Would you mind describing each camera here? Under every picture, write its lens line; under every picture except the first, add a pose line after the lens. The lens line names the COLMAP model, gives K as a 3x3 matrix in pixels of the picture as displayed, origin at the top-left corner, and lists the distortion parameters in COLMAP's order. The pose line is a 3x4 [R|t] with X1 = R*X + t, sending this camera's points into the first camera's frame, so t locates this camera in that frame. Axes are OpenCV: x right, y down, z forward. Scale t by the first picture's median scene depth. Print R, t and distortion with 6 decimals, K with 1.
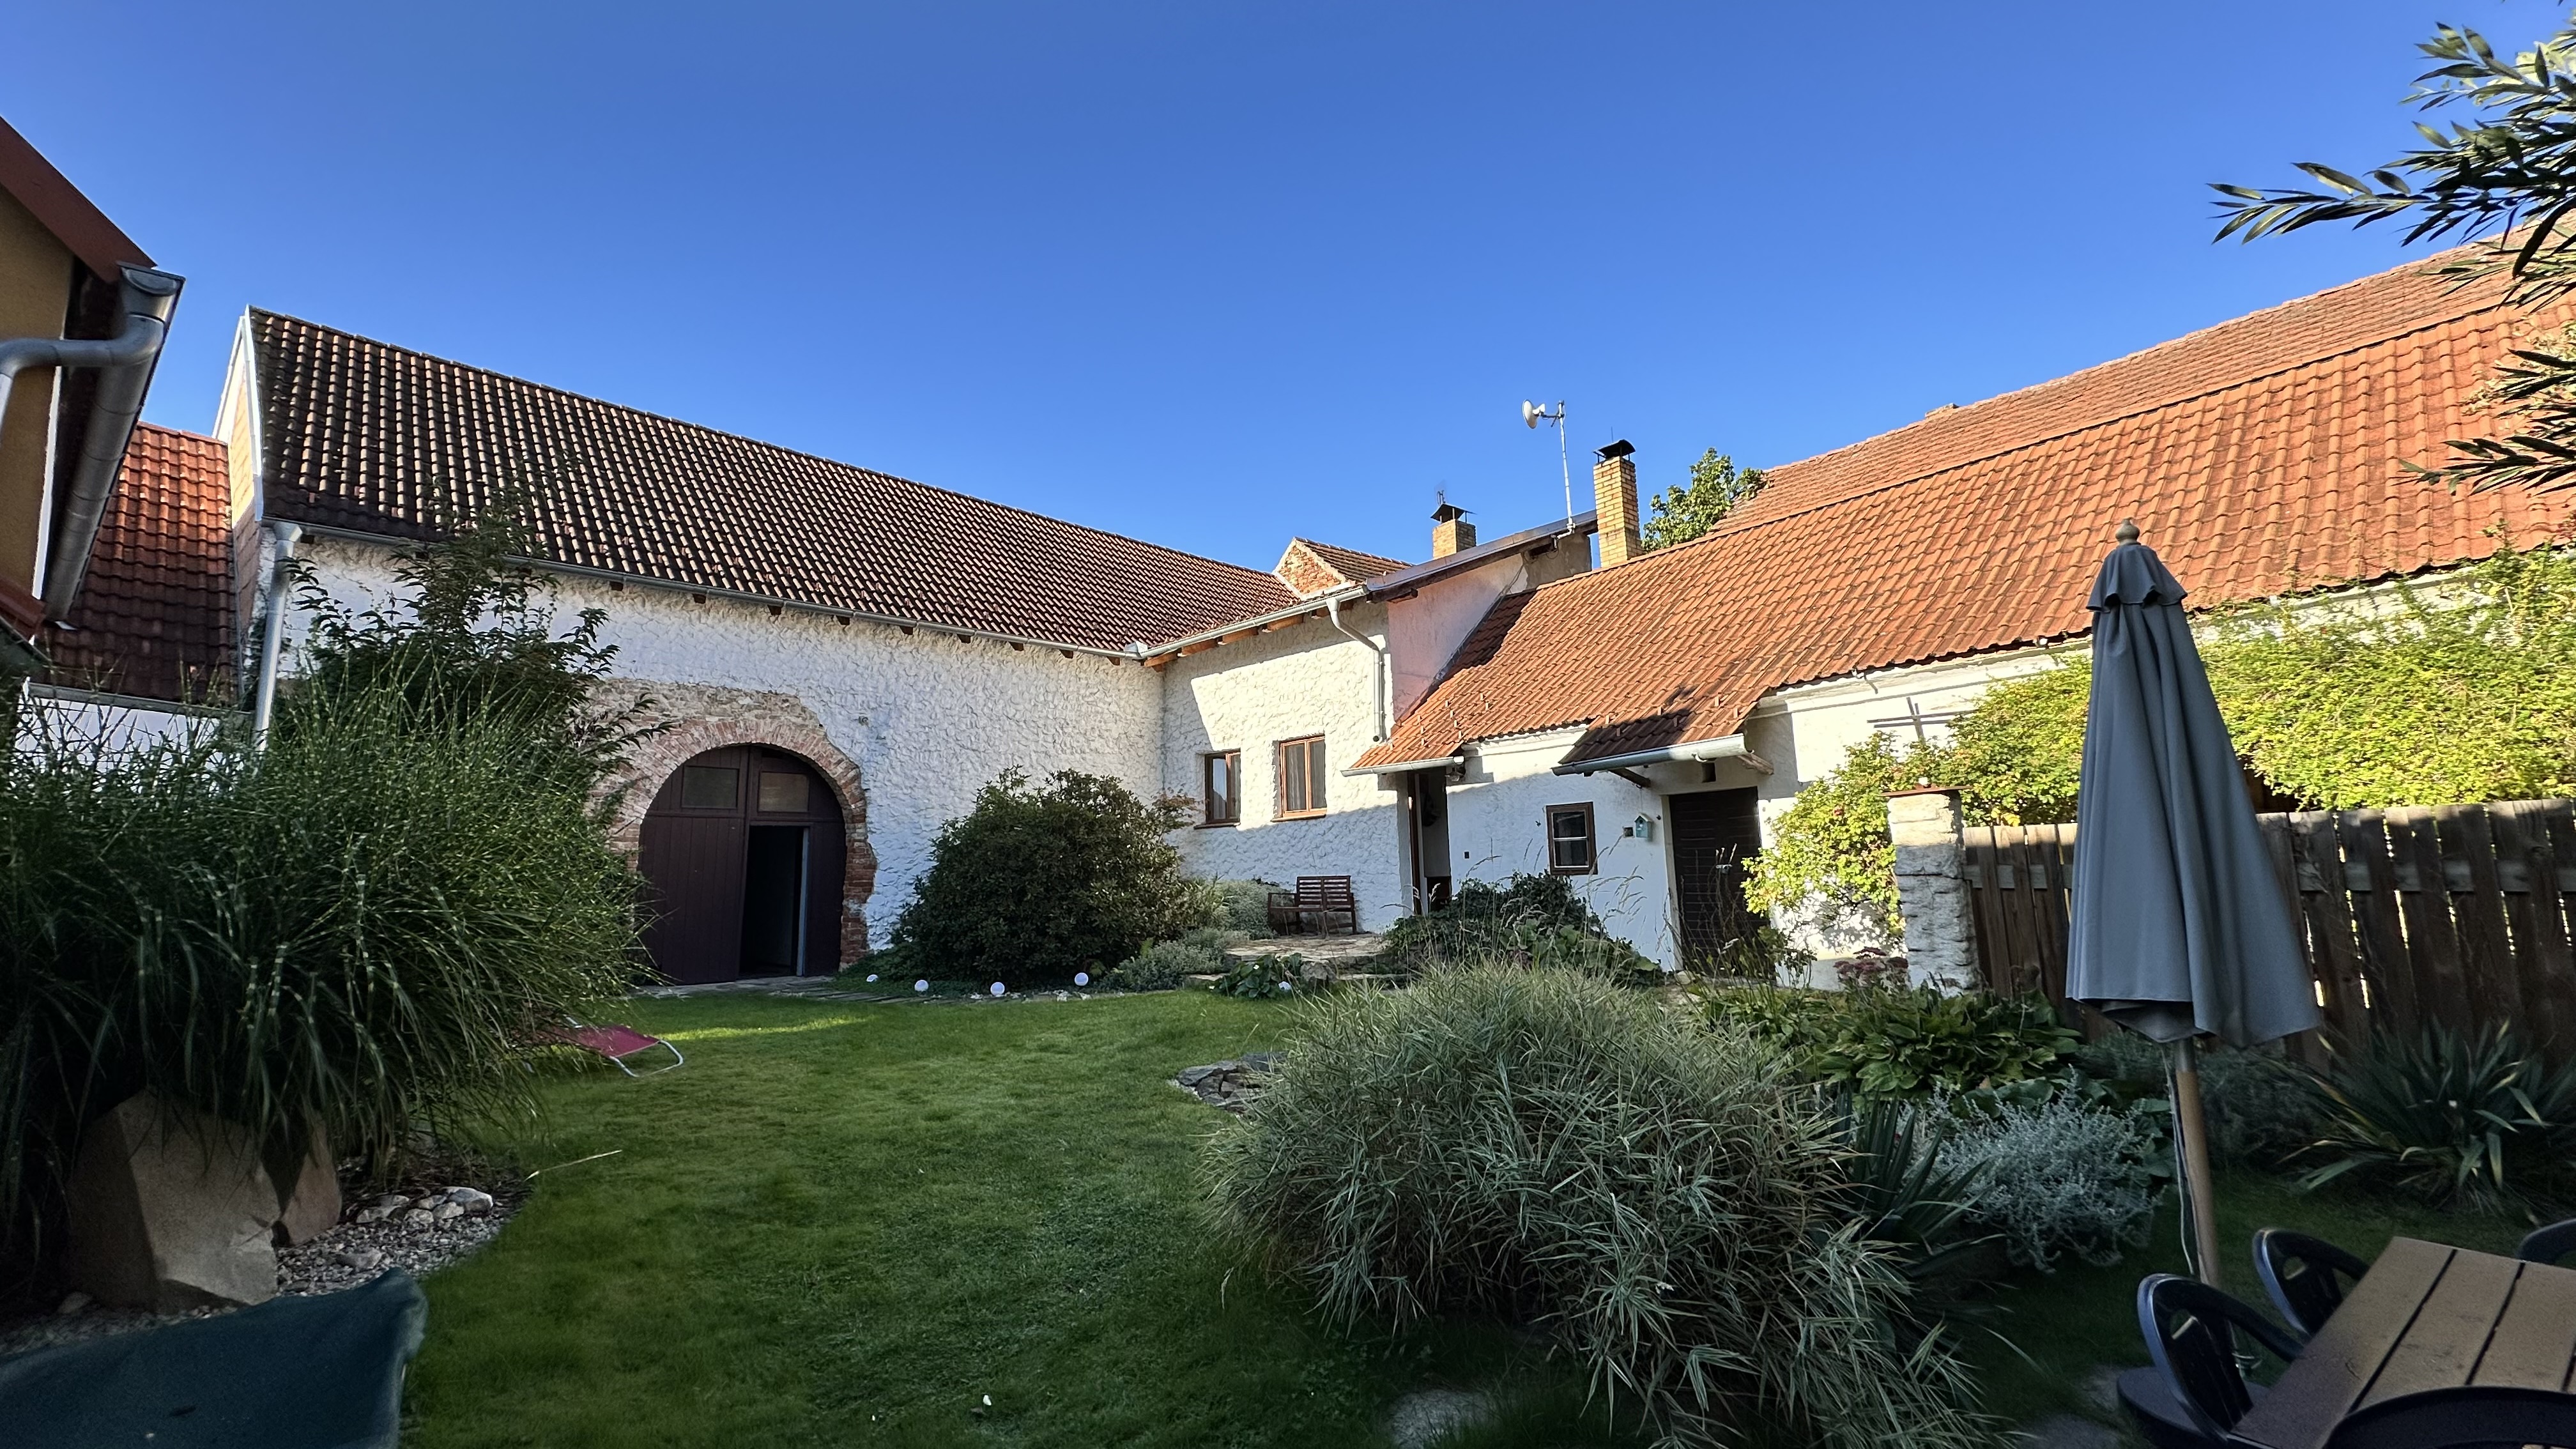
lens RADIAL K [[1023.4, 0, 1286.5], [0, 1023.4, 727.5], [0, 0, 1]] dist [-0.001260, 0.000057]
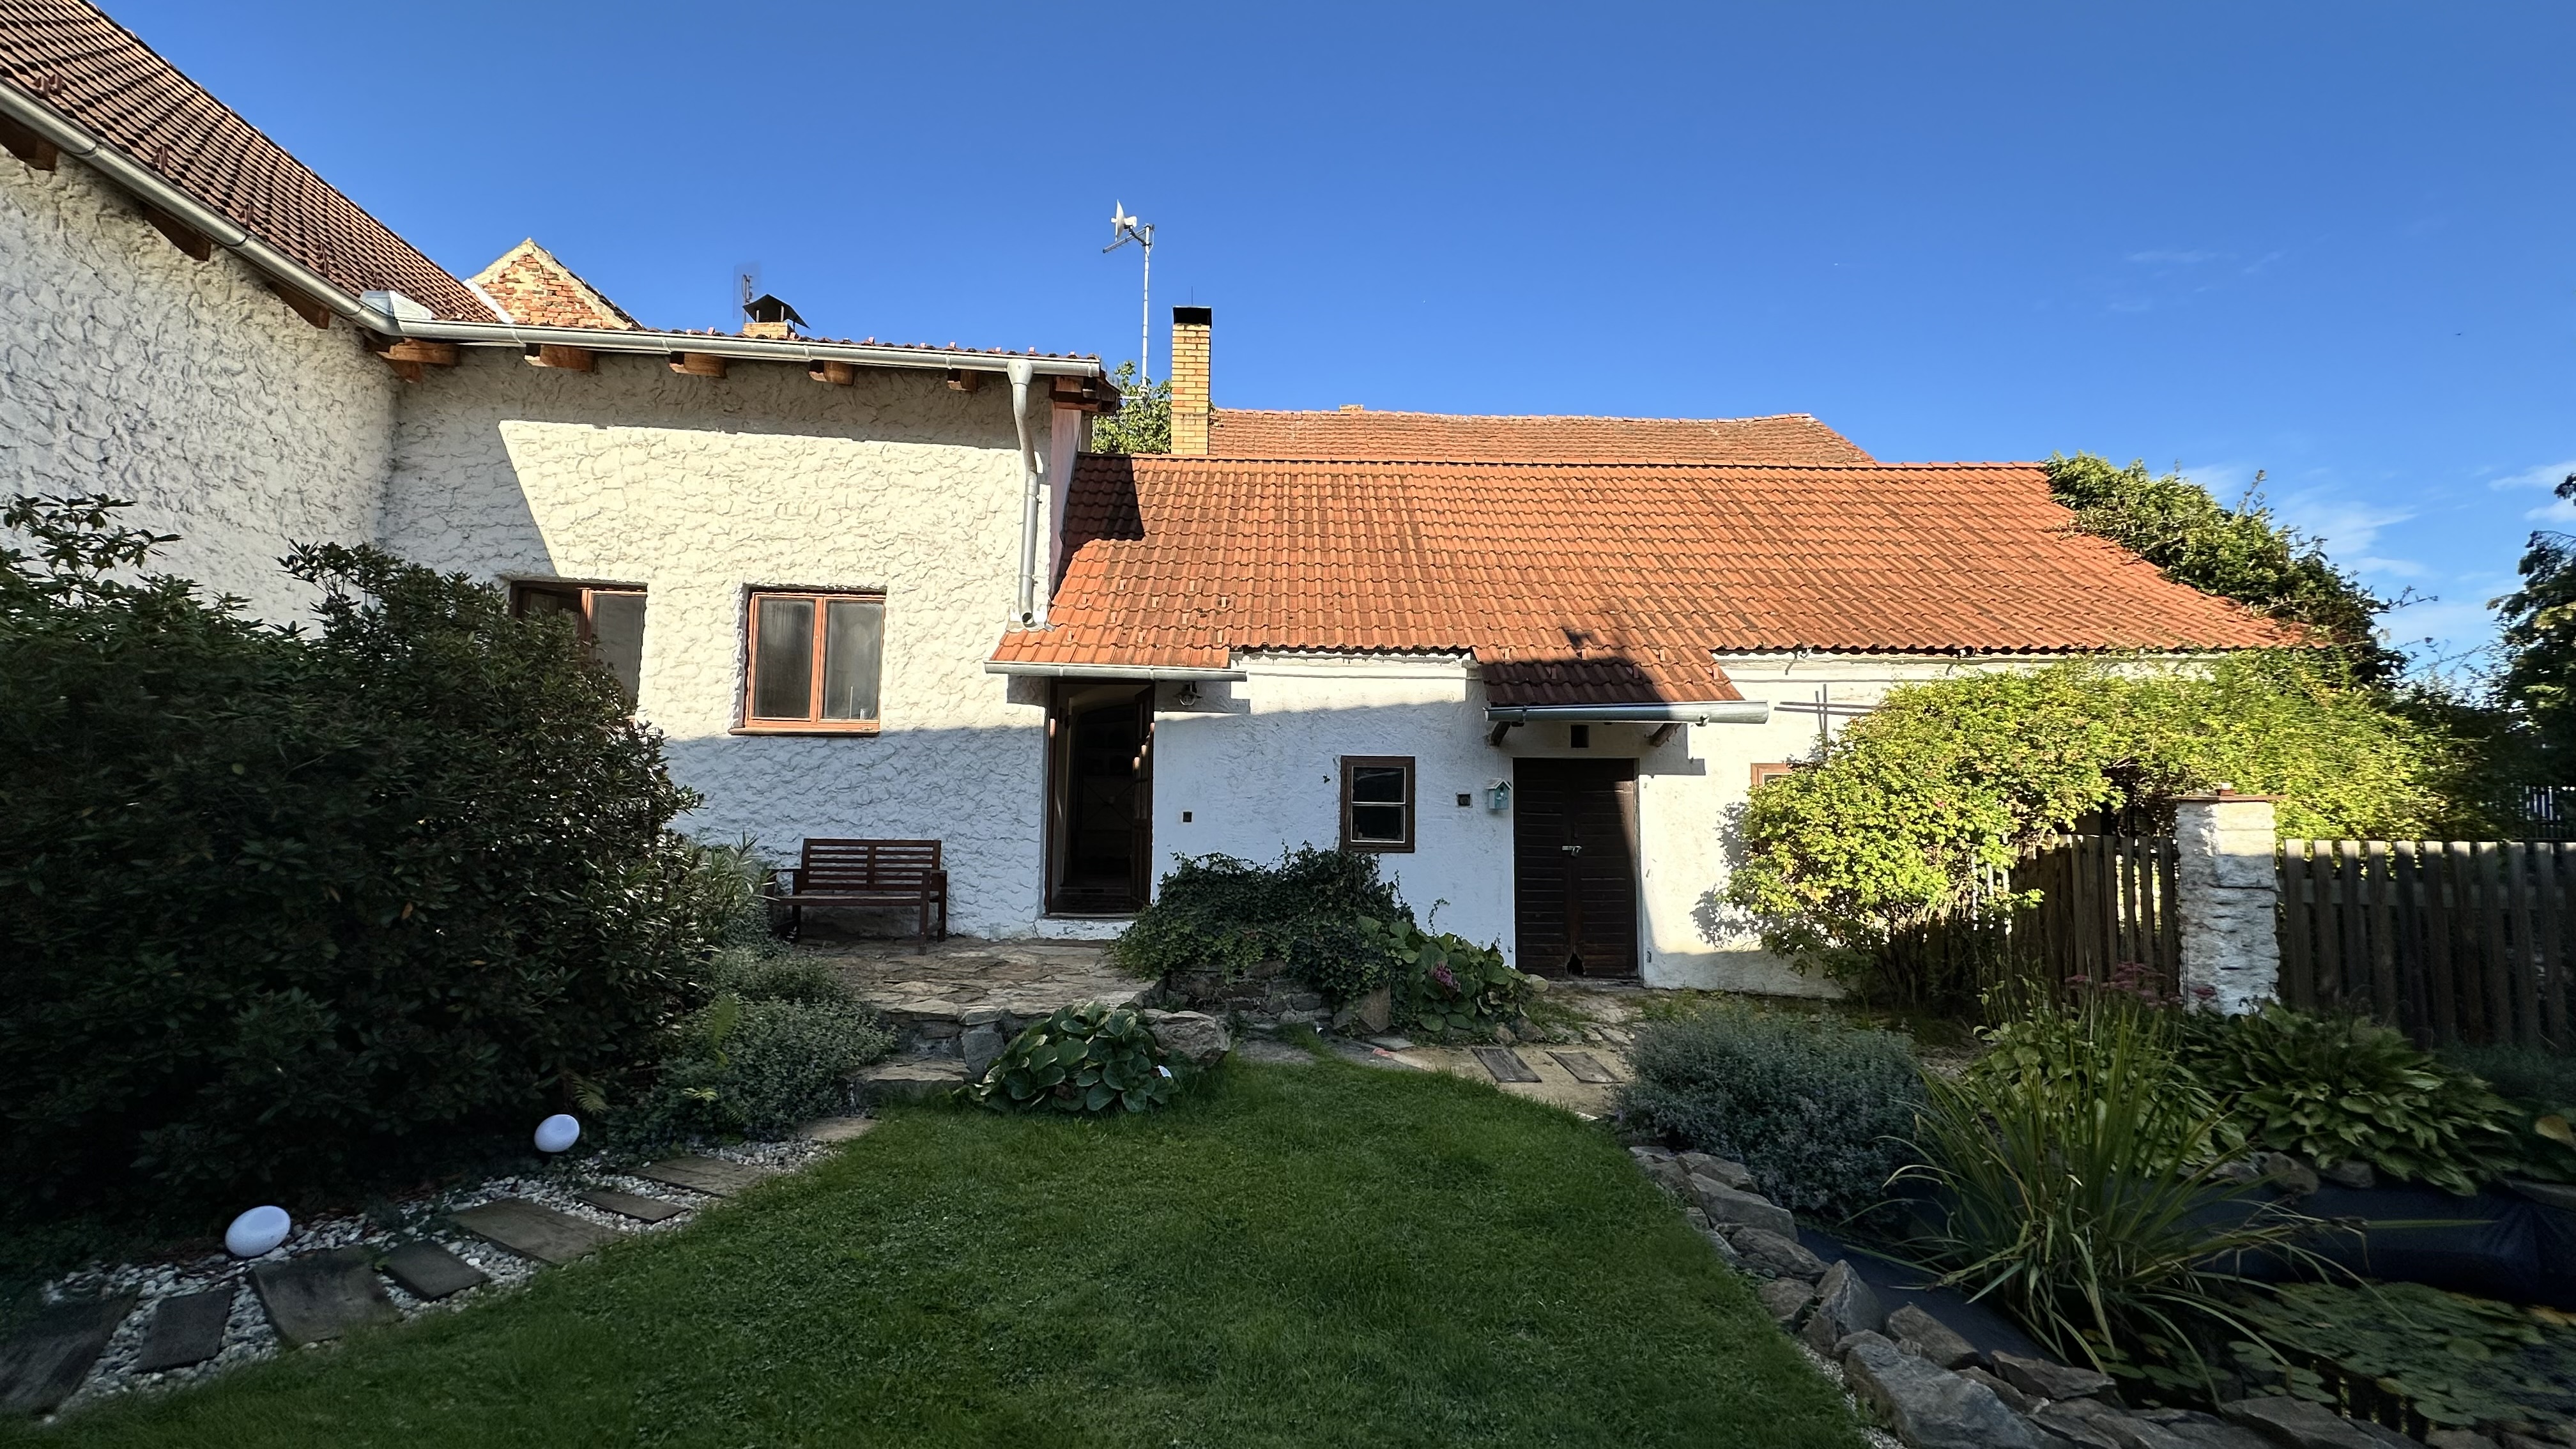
lens RADIAL K [[1023.4, 0, 1286.5], [0, 1023.4, 727.5], [0, 0, 1]] dist [-0.001260, 0.000057]
pose [[0.606580, 0.099601, 0.788759, -0.287508], [-0.143993, 0.989477, -0.014211, 0.061181], [-0.781874, -0.104956, 0.614538, 0.496513]]
